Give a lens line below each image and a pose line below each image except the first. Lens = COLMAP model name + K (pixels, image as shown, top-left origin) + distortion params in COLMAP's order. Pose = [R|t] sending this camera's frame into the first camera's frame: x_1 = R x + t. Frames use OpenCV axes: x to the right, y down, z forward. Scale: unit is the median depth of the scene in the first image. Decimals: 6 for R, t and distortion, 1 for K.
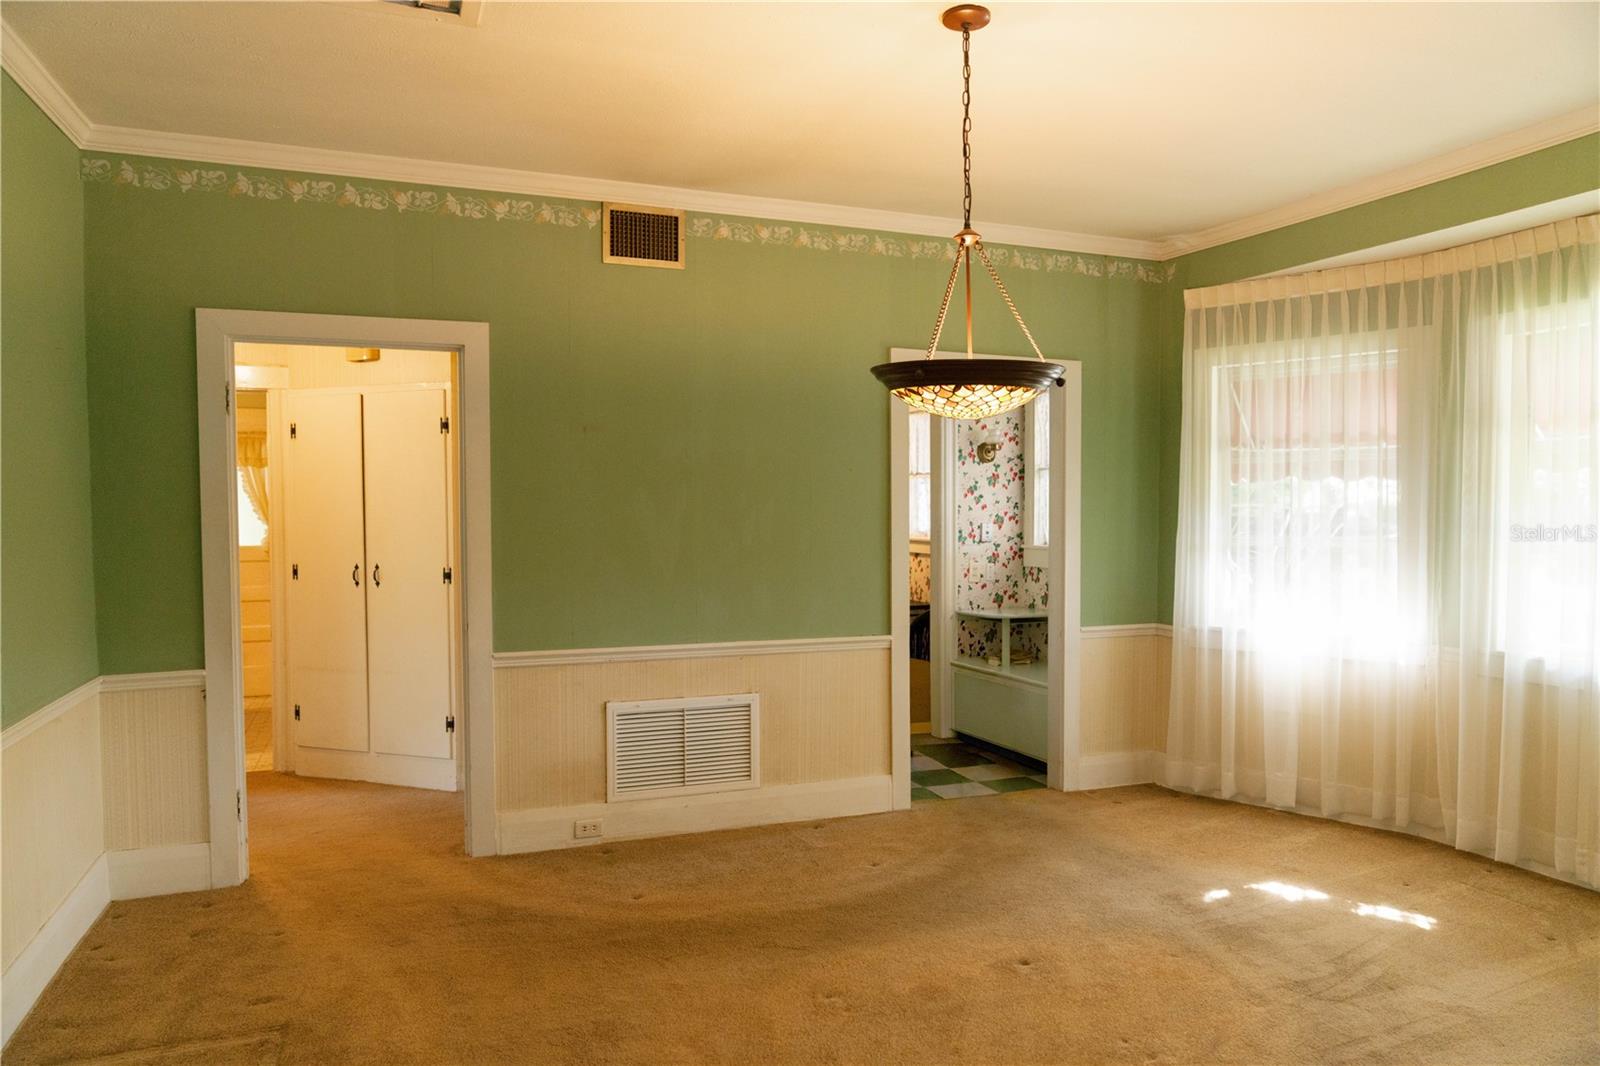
lens RADIAL K [[1086.5, 0, 802.6], [0, 1086.5, 535.5], [0, 0, 1]] dist [-0.035360, 0.025377]
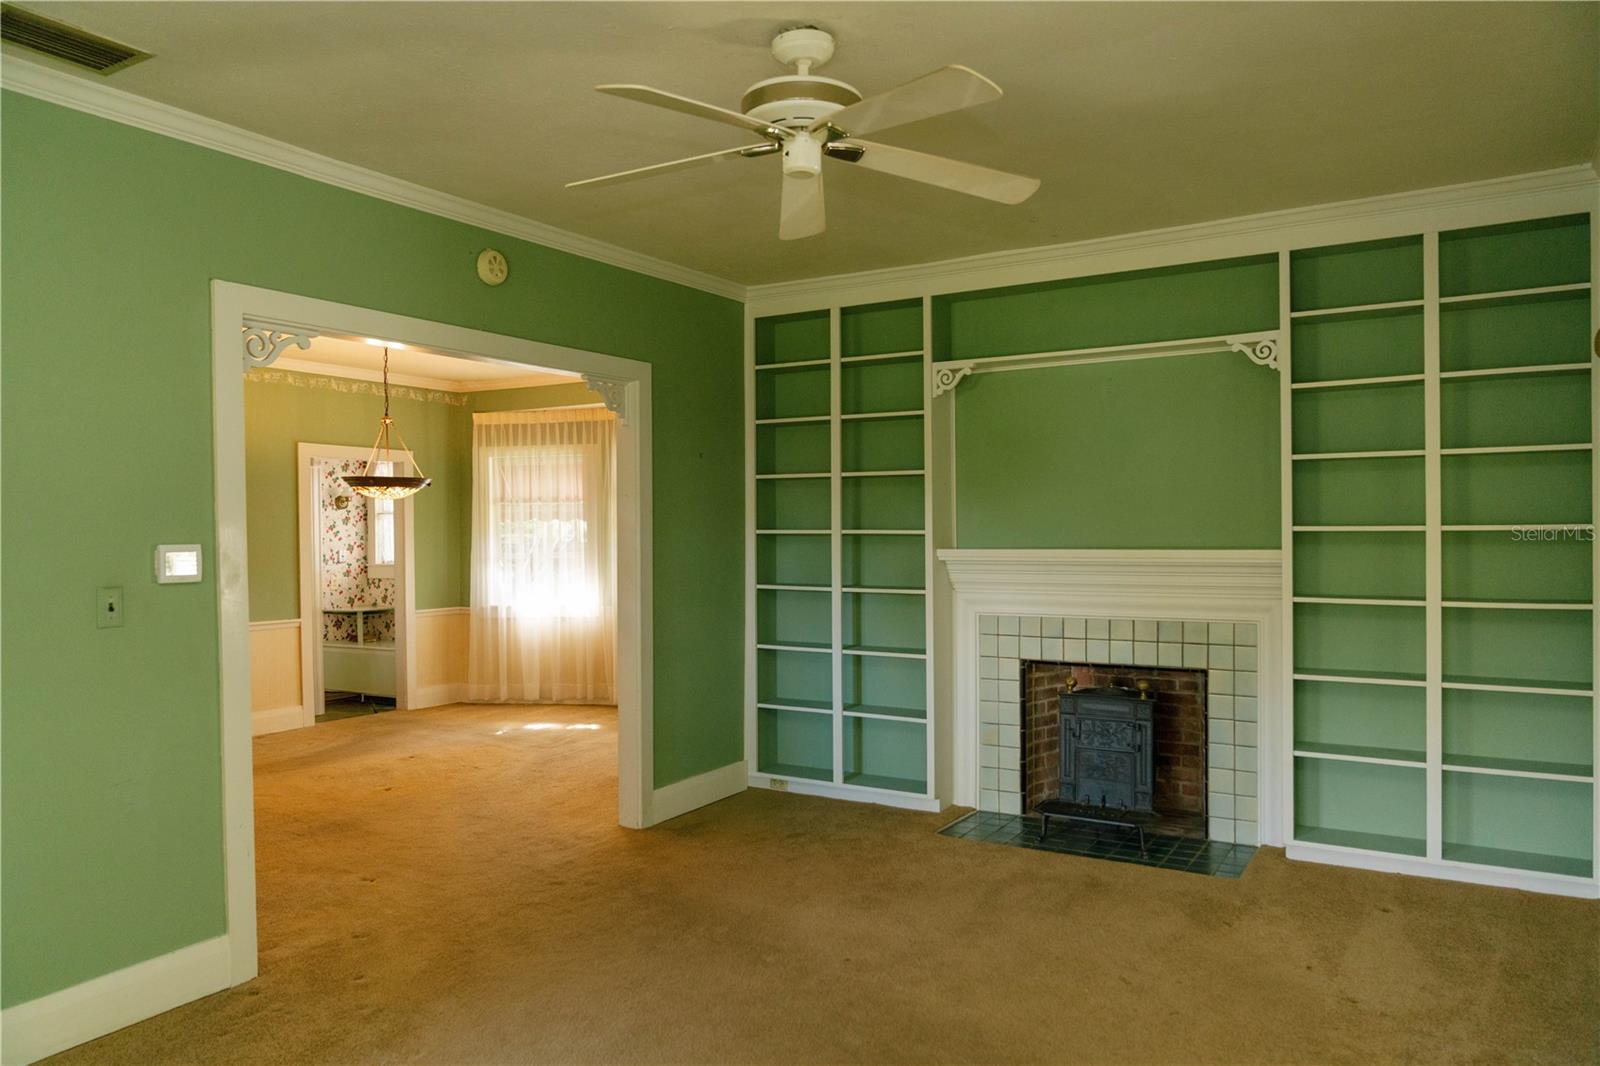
lens RADIAL K [[1086.5, 0, 802.6], [0, 1086.5, 535.5], [0, 0, 1]] dist [-0.035360, 0.025377]
pose [[0.796061, -0.011370, 0.605110, -0.285193], [0.028131, 0.999438, -0.018230, 0.017402], [-0.604563, 0.031535, 0.795933, -0.712541]]
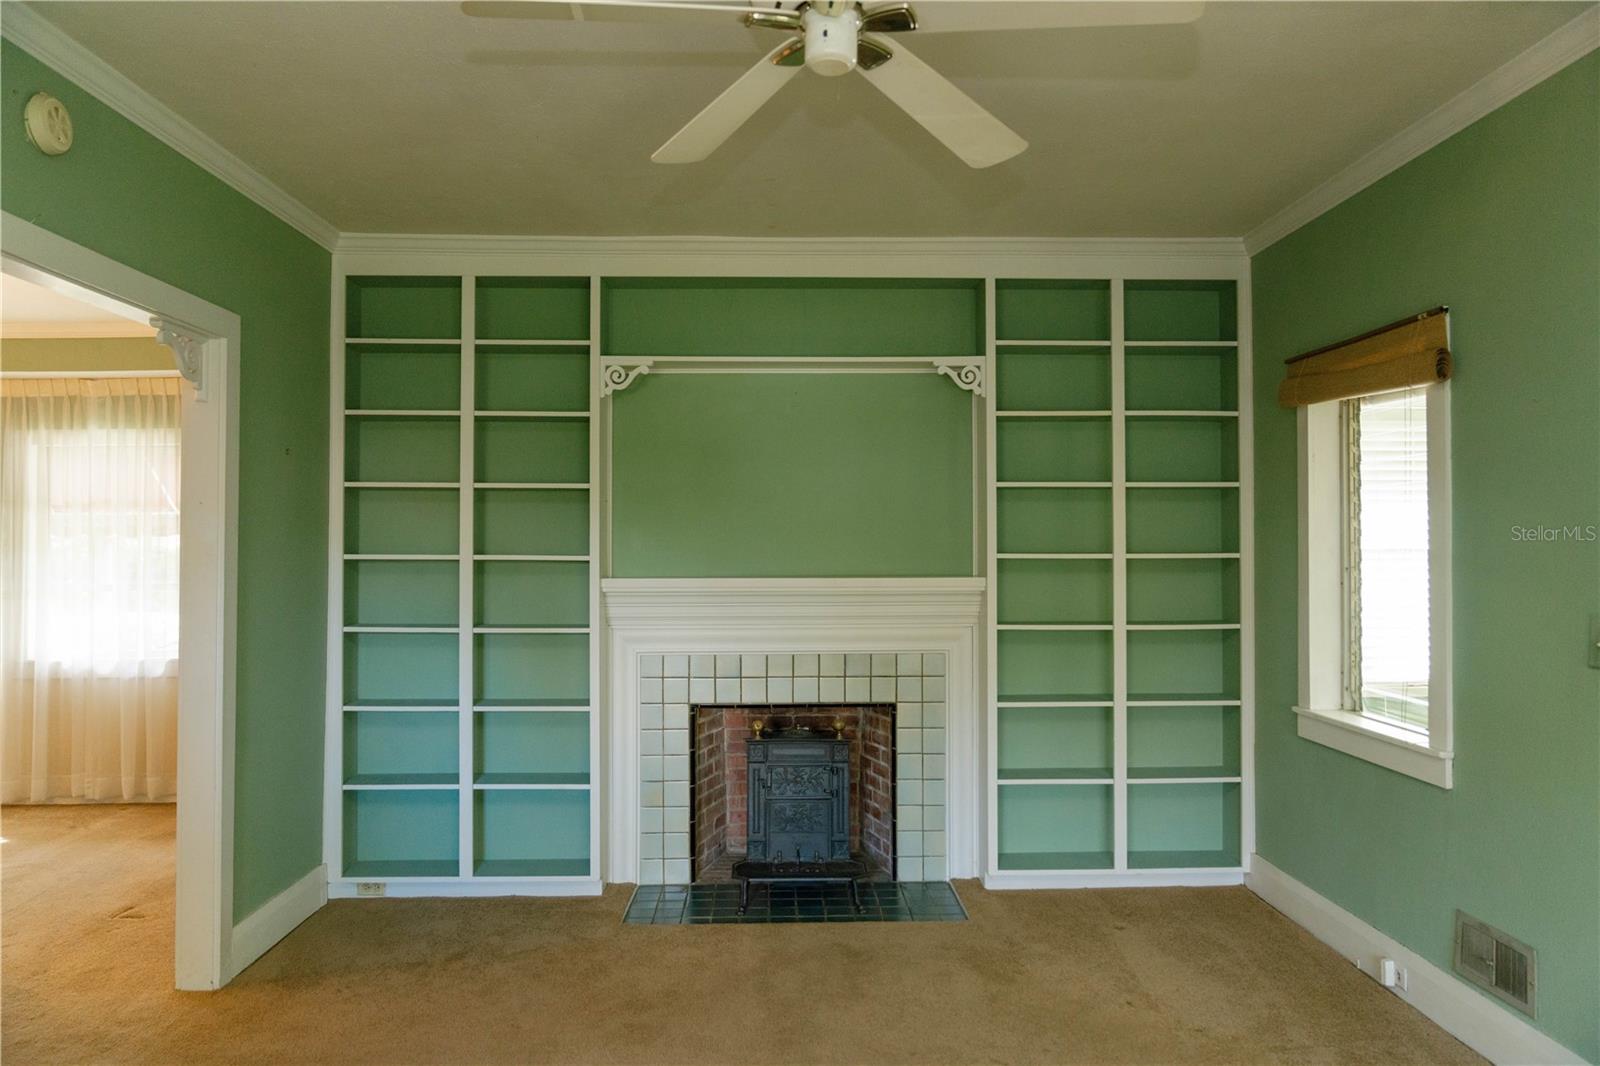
lens RADIAL K [[1112.0, 0, 800.0], [0, 1112.0, 533.0], [0, 0, 1]] dist [-0.035343, 0.031943]
pose [[0.338738, 0.016710, 0.940733, -0.337760], [0.032172, 0.999052, -0.029331, 0.009819], [-0.940331, 0.040201, 0.337879, -0.410925]]
